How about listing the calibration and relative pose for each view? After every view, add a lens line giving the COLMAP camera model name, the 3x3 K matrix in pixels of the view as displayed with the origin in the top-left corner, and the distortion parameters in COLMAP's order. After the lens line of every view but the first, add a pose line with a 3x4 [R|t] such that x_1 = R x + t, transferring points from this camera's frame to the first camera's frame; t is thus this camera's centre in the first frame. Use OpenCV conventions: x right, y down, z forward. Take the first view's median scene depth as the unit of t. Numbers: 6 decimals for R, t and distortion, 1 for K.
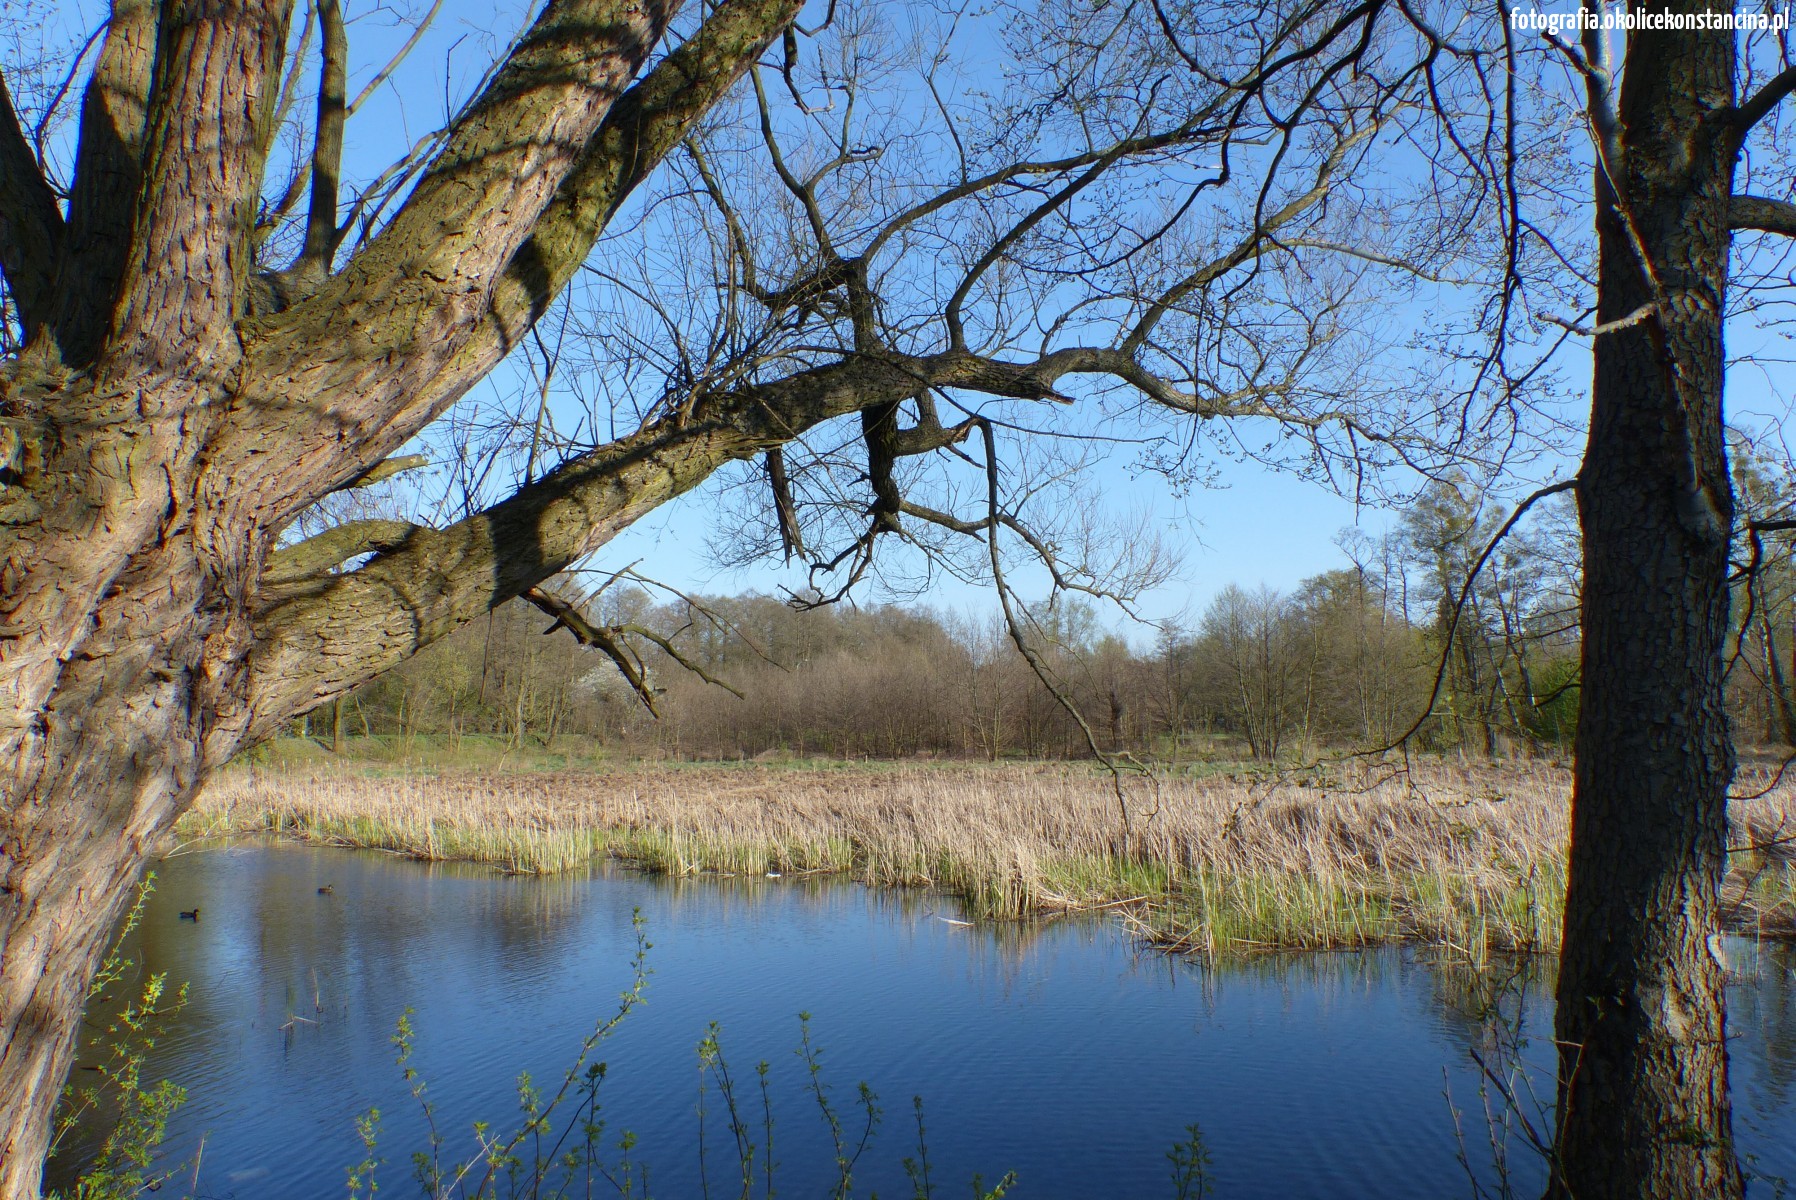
lens RADIAL K [[1352.0, 0, 898.0], [0, 1352.0, 600.0], [0, 0, 1]] dist [-0.020917, 0.012892]
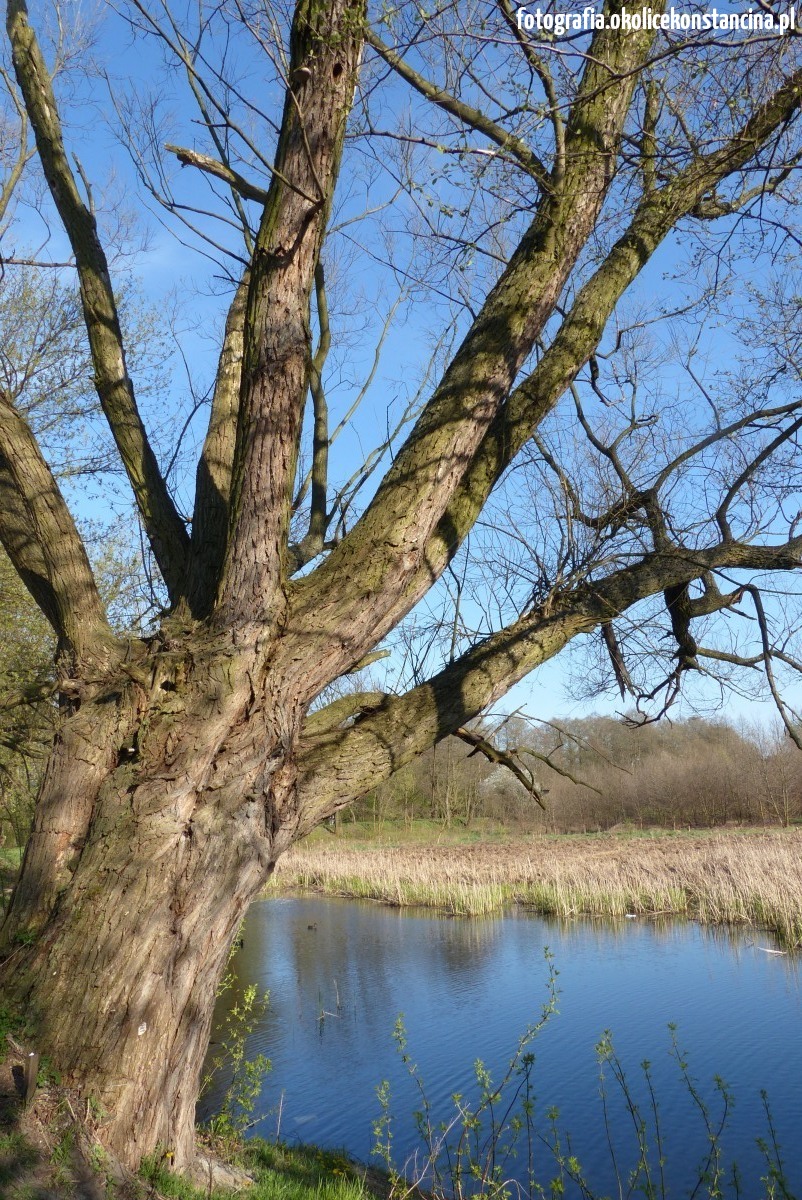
lens RADIAL K [[906.5, 0, 411.4], [0, 906.5, 594.7], [0, 0, 1]] dist [-0.033278, 0.037012]
pose [[0.951292, -0.103761, -0.290306, -0.003324], [0.062500, 0.987014, -0.147973, -0.007392], [0.301890, 0.122622, 0.945424, -0.015384]]
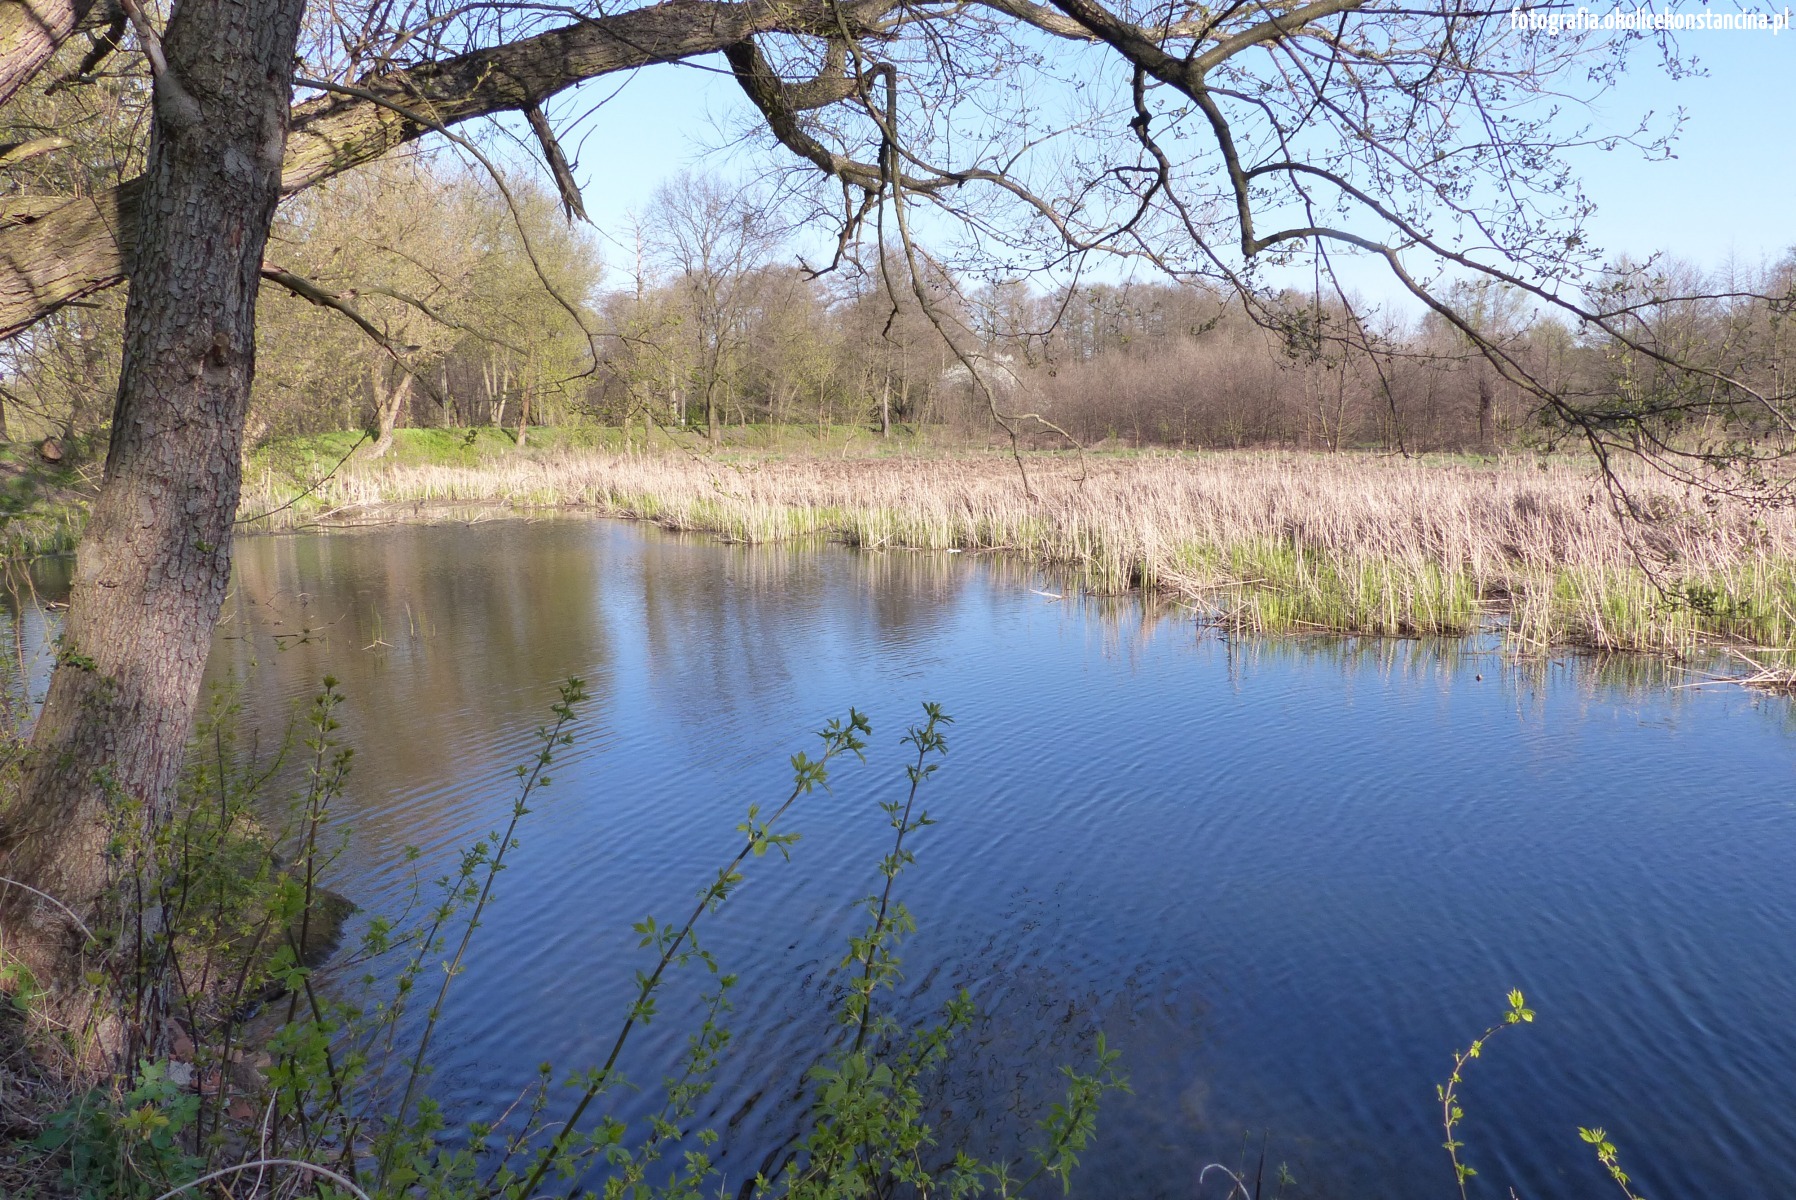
lens RADIAL K [[1362.5, 0, 936.2], [0, 1362.5, 600.1], [0, 0, 1]] dist [-0.064646, 0.042639]
pose [[0.960139, 0.039121, -0.276772, 0.478979], [0.023565, 0.975304, 0.219604, 0.032036], [0.278528, -0.217372, 0.935506, 0.038986]]
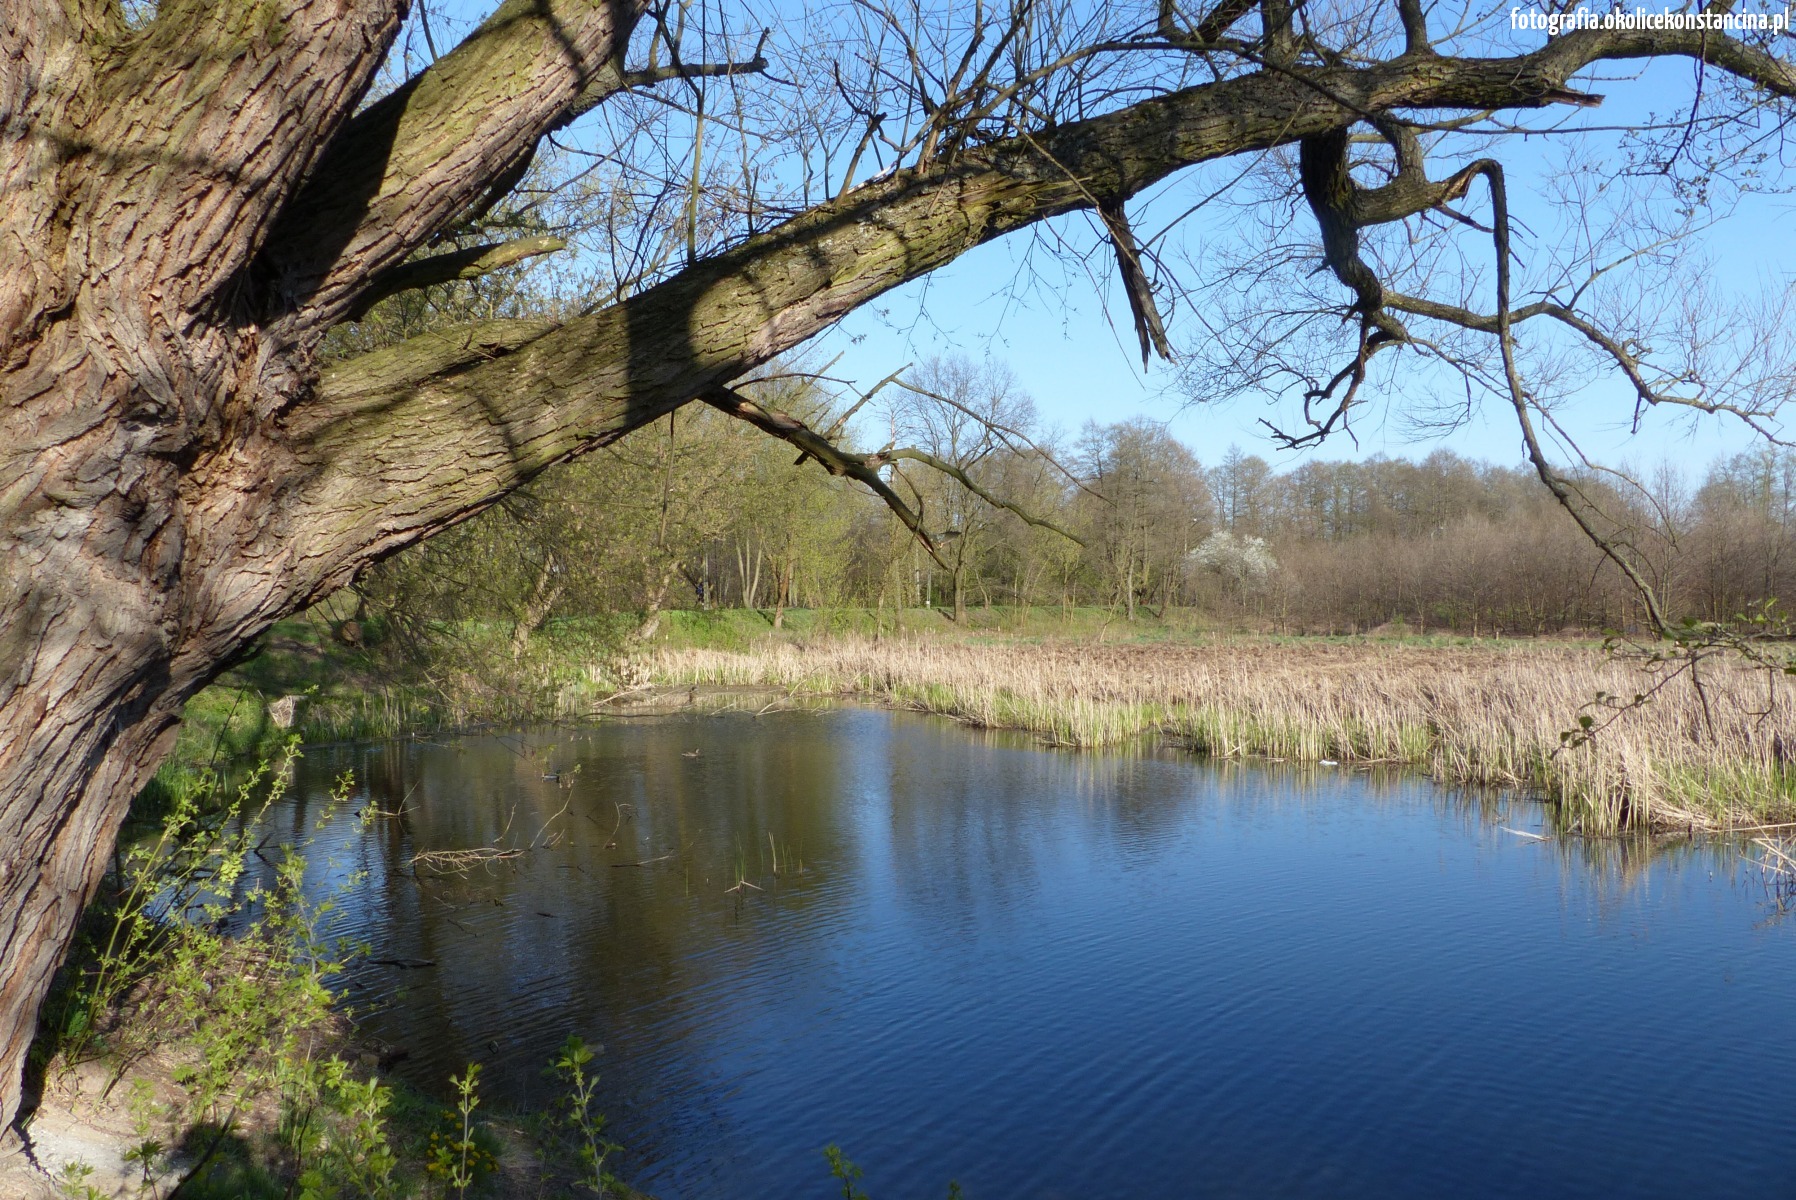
lens RADIAL K [[1356.8, 0, 898.0], [0, 1356.8, 600.0], [0, 0, 1]] dist [-0.033278, 0.037012]
pose [[0.895076, 0.004776, -0.445888, 0.129053], [0.036812, 0.995738, 0.084564, 0.032791], [0.444391, -0.092105, 0.891085, 0.247757]]
